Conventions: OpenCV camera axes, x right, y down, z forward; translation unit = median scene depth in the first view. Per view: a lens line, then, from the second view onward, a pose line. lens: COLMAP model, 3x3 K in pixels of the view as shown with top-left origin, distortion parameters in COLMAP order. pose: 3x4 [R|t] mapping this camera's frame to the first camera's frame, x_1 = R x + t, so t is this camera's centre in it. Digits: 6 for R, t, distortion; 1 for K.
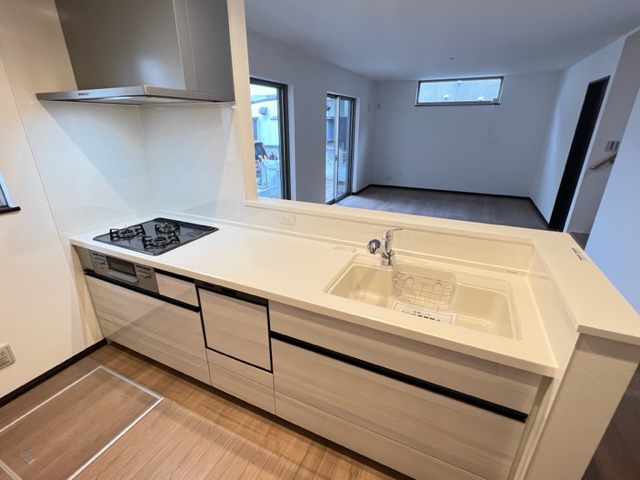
lens RADIAL K [[300.5, 0, 319.6], [0, 300.5, 241.6], [0, 0, 1]] dist [-0.001594, -0.000182]
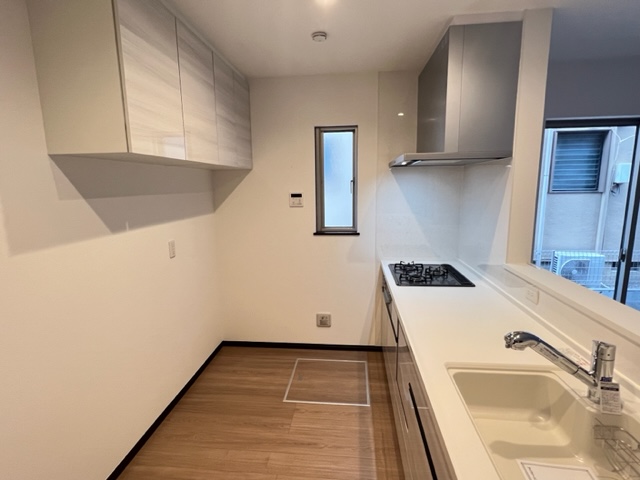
lens RADIAL K [[338.2, 0, 319.3], [0, 338.2, 239.8], [0, 0, 1]] dist [0.000446, 0.000303]
pose [[0.347750, 0.144895, -0.926324, 0.526683], [-0.322562, 0.946166, 0.026906, -0.057512], [0.880354, 0.289441, 0.375766, 0.151135]]
